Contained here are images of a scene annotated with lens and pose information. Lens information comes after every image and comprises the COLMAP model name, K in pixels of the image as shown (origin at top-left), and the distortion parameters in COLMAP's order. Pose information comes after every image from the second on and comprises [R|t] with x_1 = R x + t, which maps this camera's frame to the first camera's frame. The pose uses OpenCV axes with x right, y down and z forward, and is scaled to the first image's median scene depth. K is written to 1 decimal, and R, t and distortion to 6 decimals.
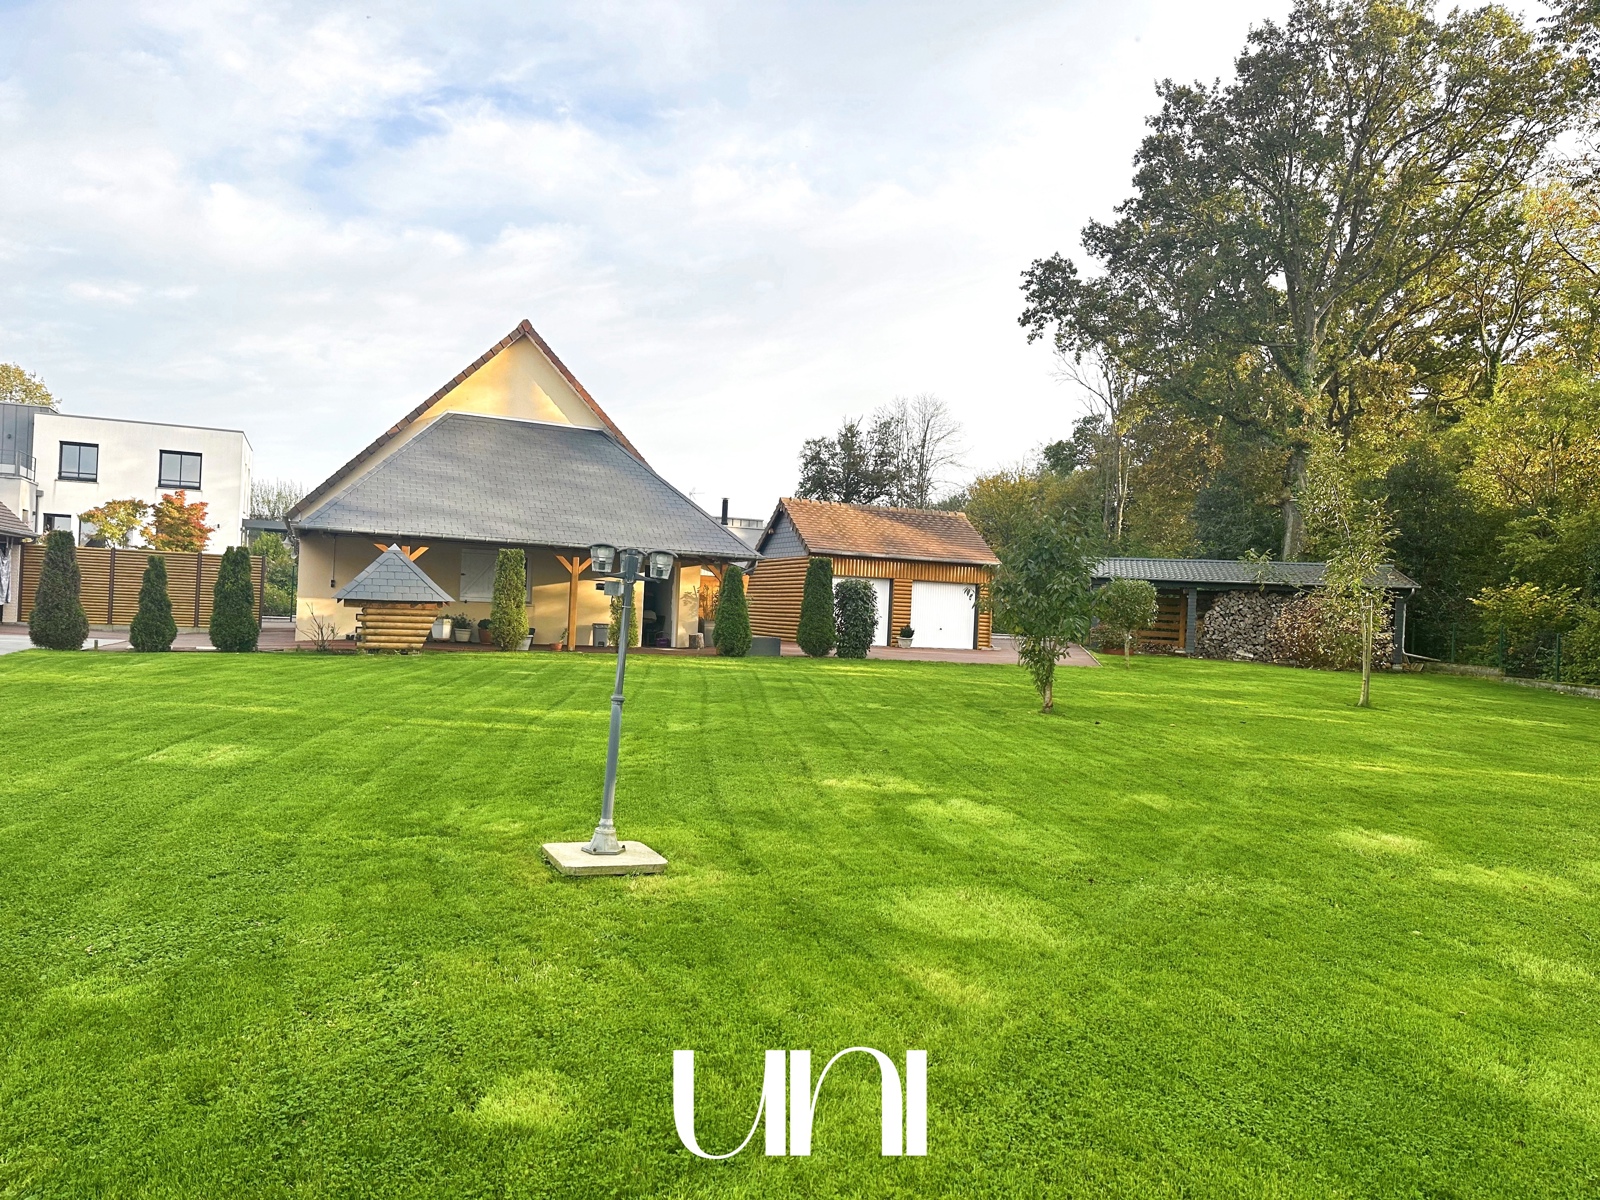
lens RADIAL K [[1108.1, 0, 789.7], [0, 1108.1, 609.8], [0, 0, 1]] dist [0.022269, -0.022198]
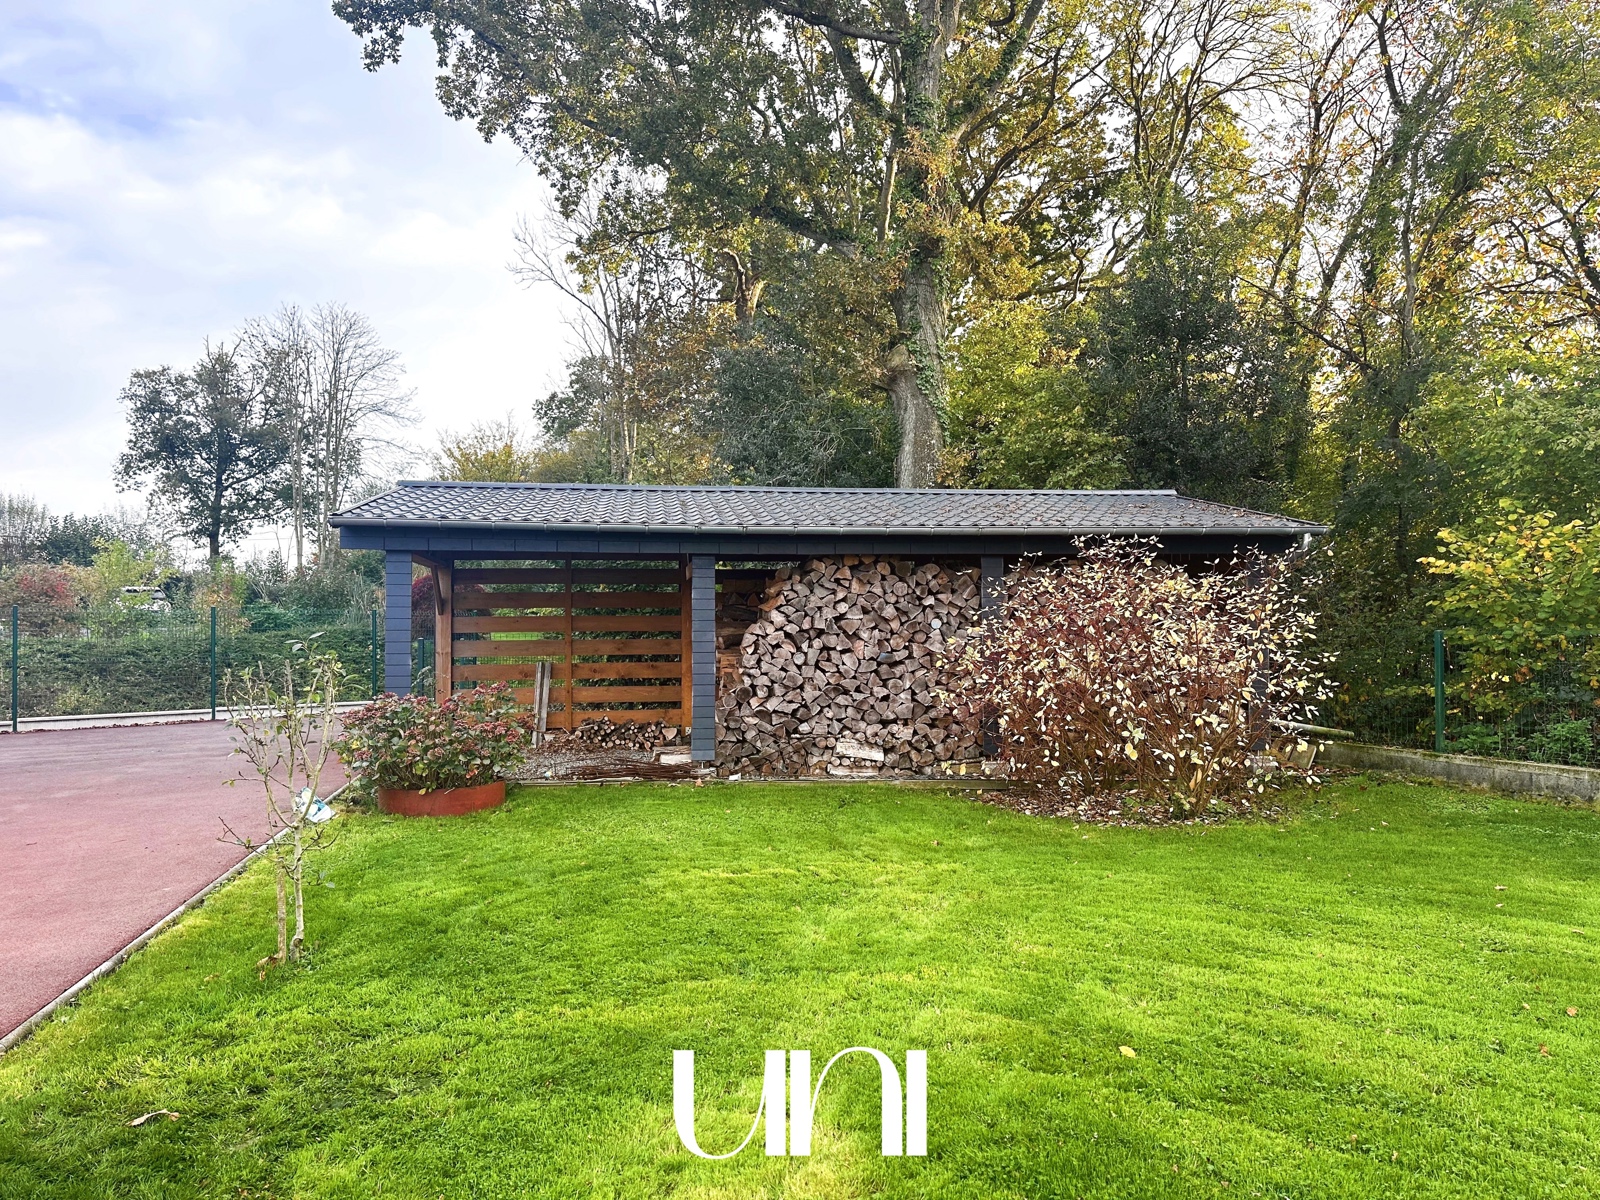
lens RADIAL K [[1108.1, 0, 799.2], [0, 1108.1, 602.2], [0, 0, 1]] dist [0.022269, -0.022198]
pose [[0.920005, -0.040698, 0.389787, 0.225329], [0.048034, 0.998804, -0.009086, -0.001918], [-0.388951, 0.027082, 0.920860, 0.594708]]
